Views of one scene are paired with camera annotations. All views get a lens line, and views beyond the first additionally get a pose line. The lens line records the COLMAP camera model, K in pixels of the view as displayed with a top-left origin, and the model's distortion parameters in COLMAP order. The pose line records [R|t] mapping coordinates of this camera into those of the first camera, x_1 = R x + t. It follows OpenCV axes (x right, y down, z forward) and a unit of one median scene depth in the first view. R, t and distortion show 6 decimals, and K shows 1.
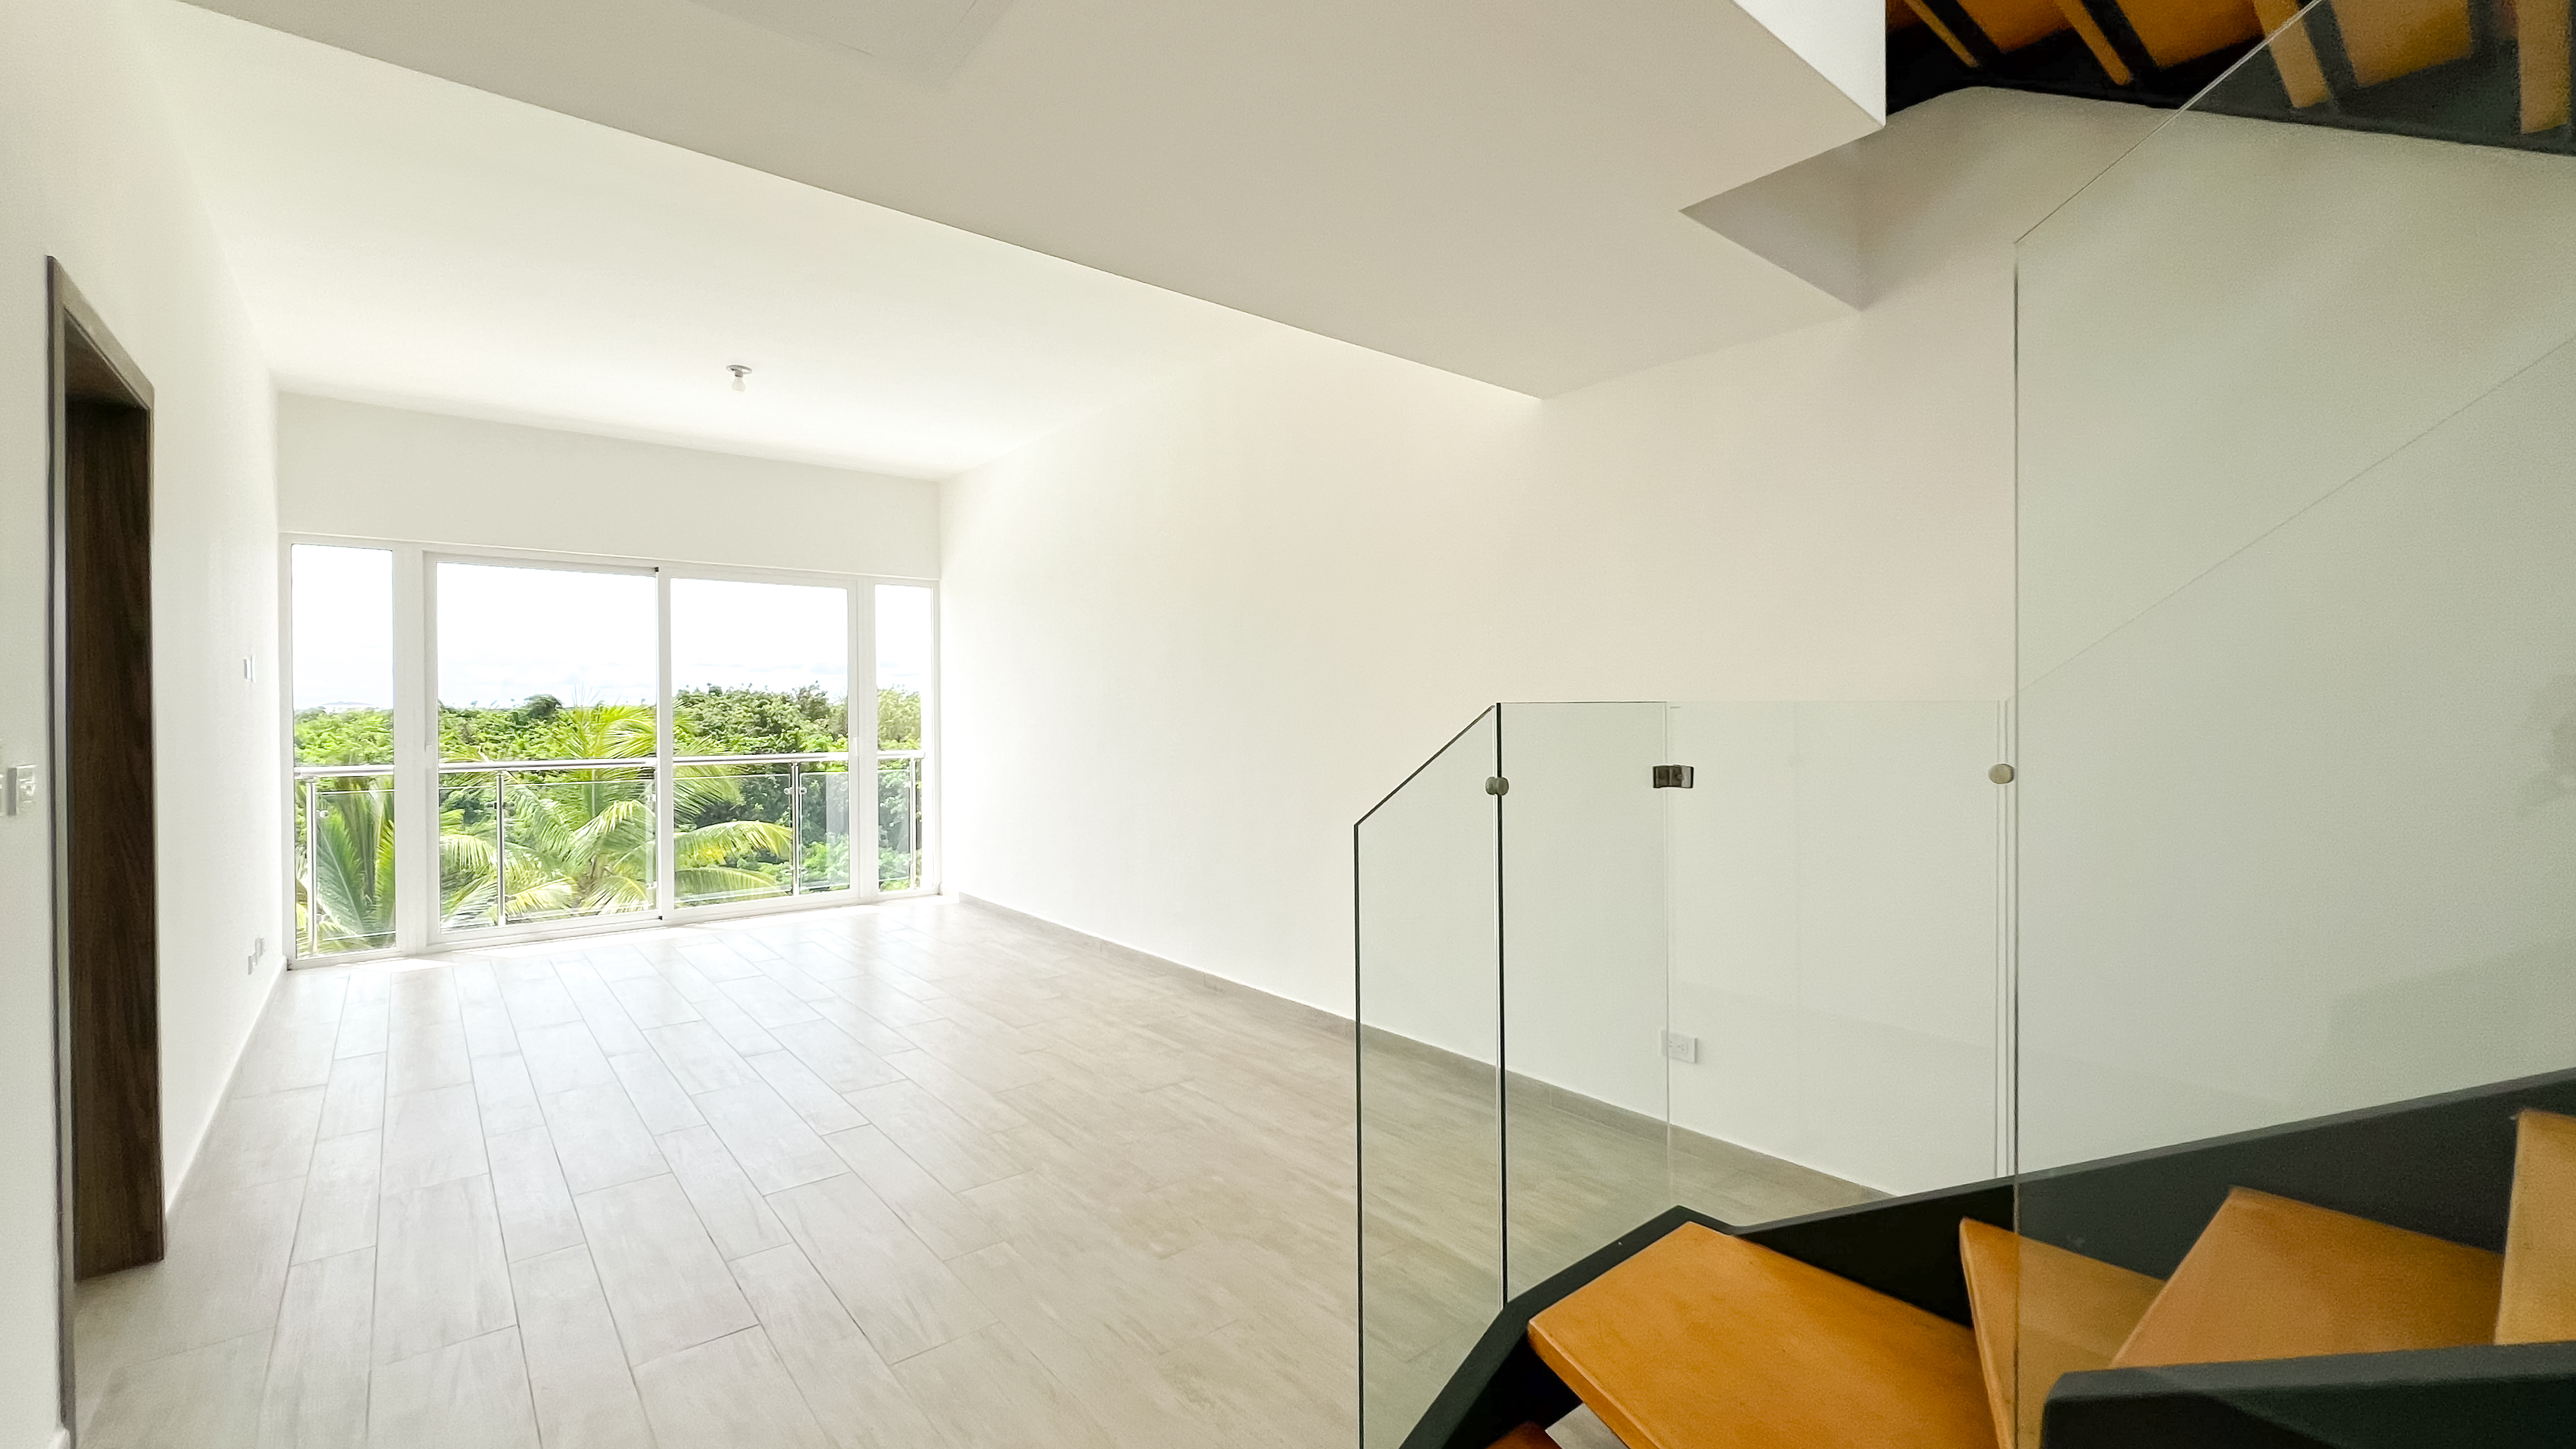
lens RADIAL K [[1046.1, 0, 1294.1], [0, 1046.1, 718.7], [0, 0, 1]] dist [-0.012531, -0.000109]
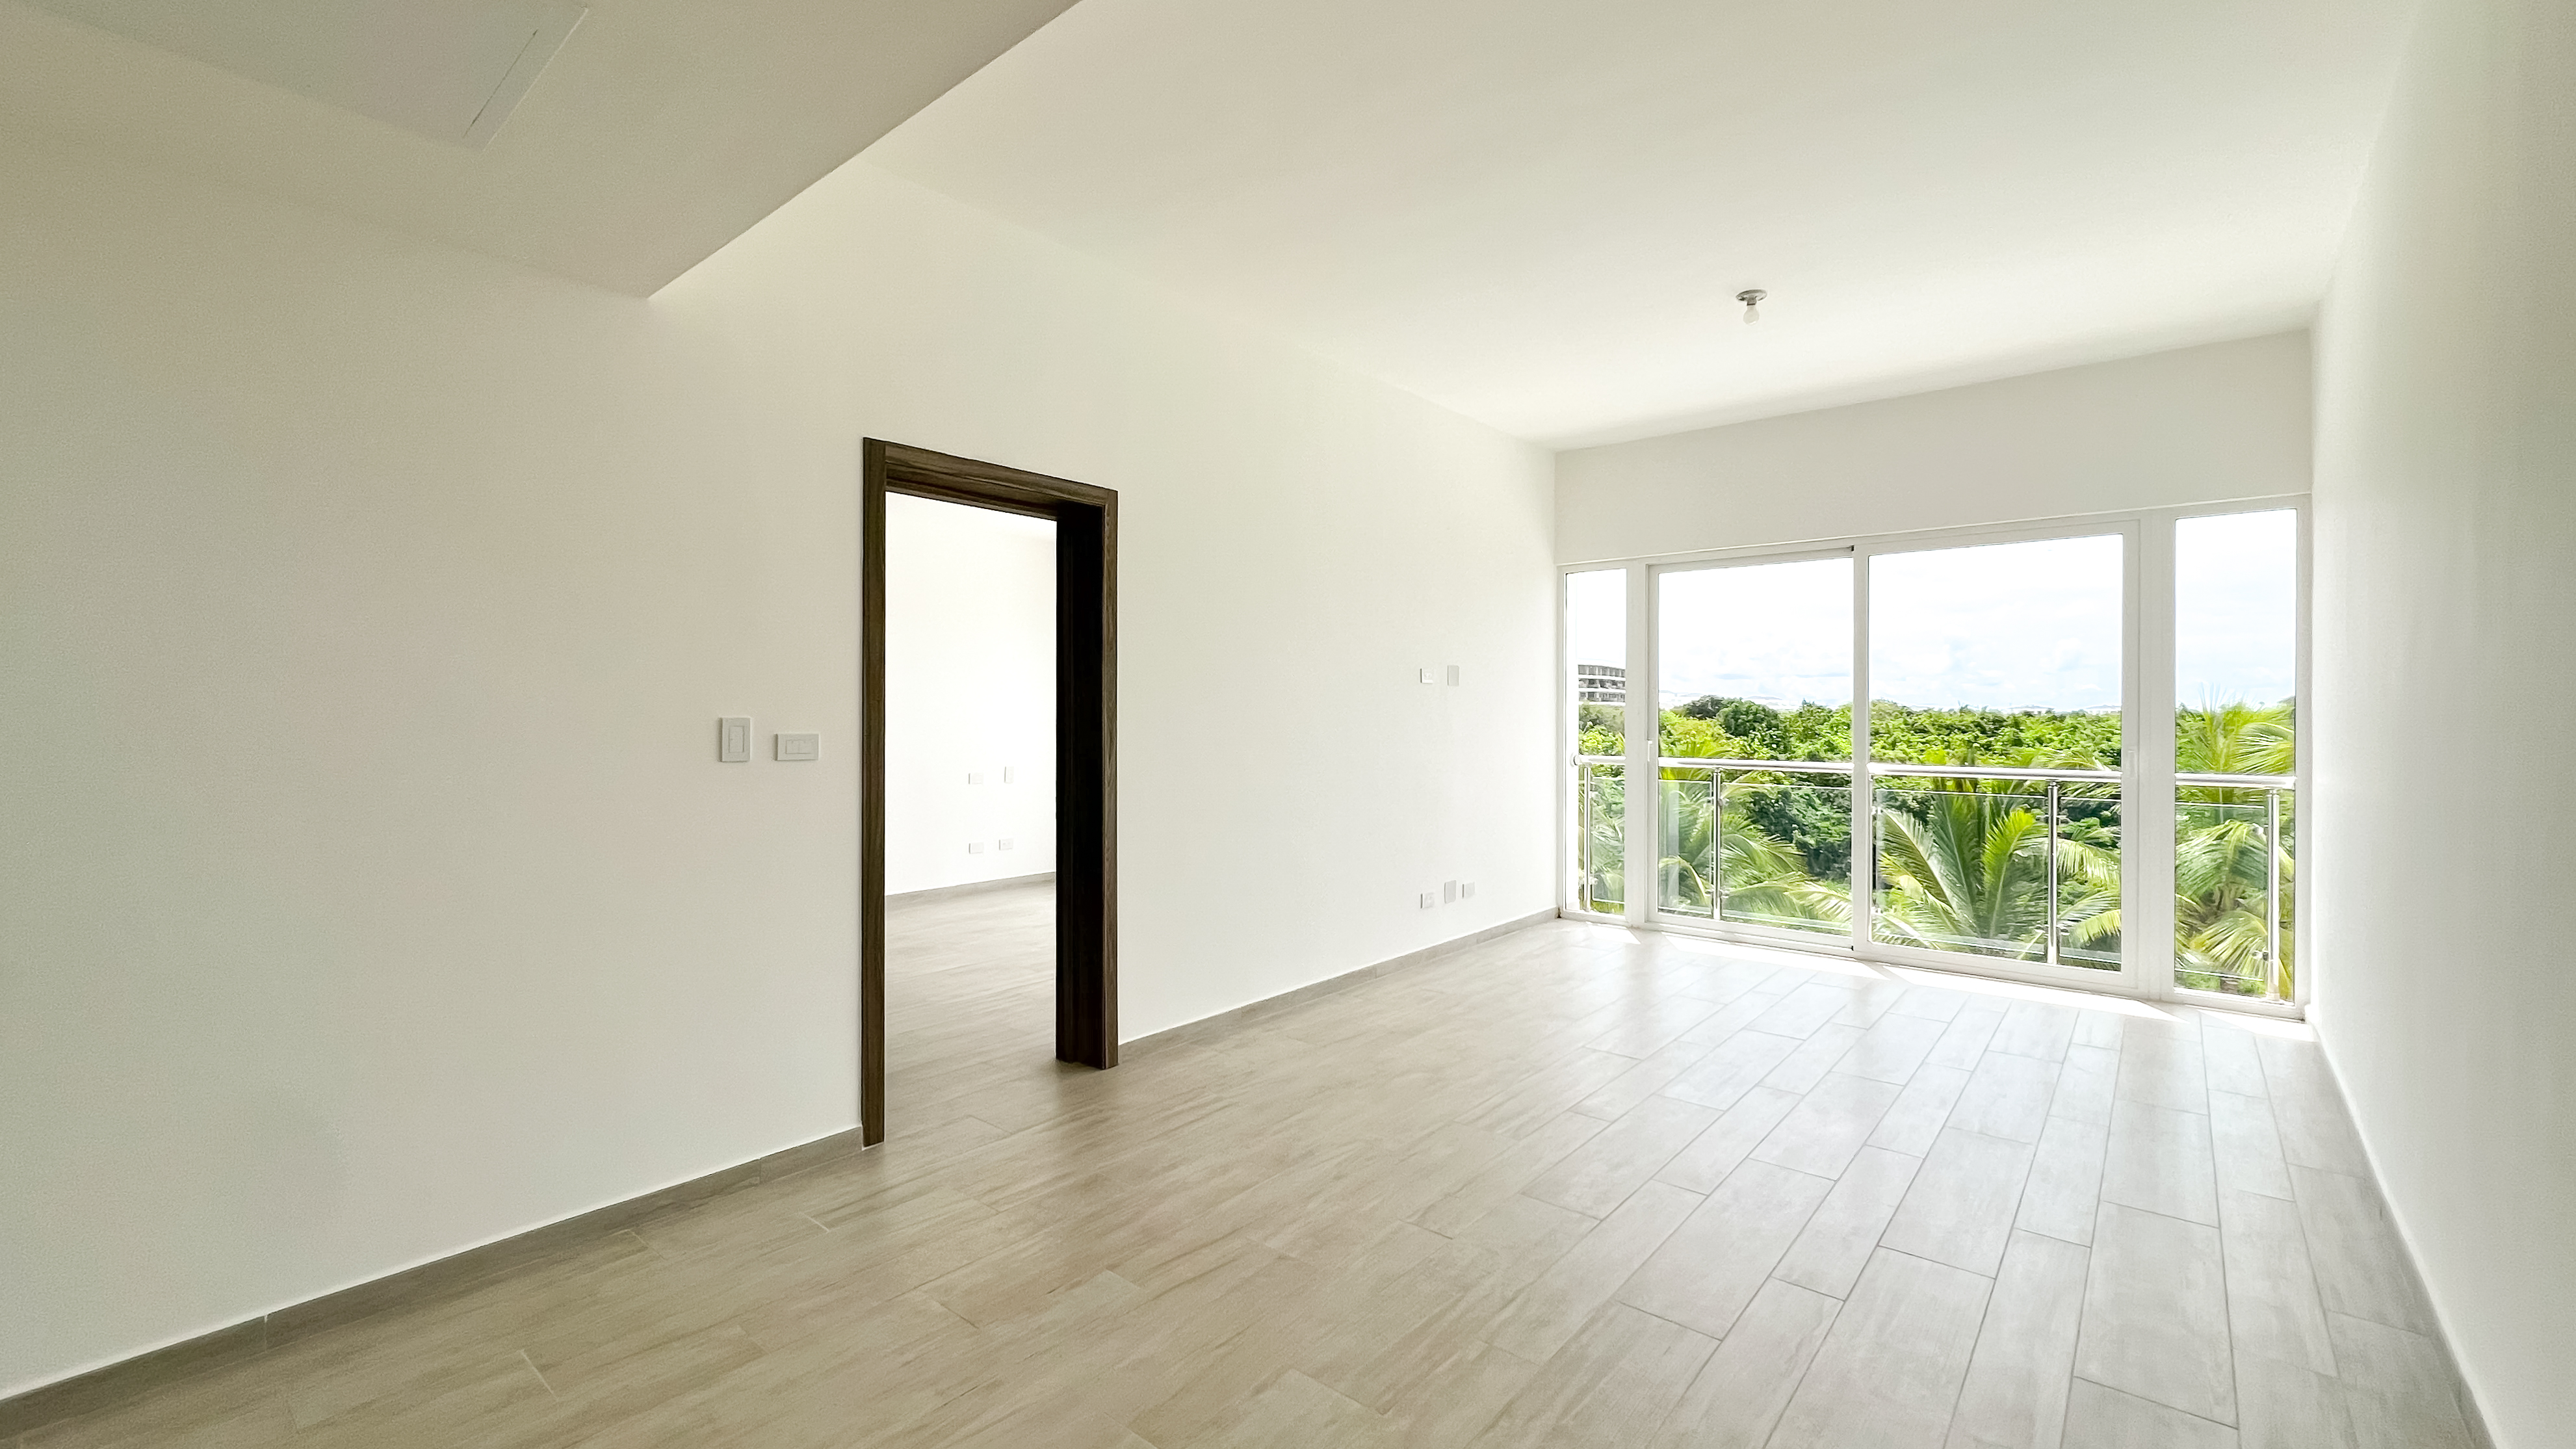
lens RADIAL K [[1046.2, 0, 1264.4], [0, 1046.2, 720.6], [0, 0, 1]] dist [-0.012531, -0.000109]
pose [[0.163764, 0.012934, -0.986415, 0.169144], [-0.012937, 0.999856, 0.010962, -0.002415], [0.986415, 0.010966, 0.163908, 0.370657]]
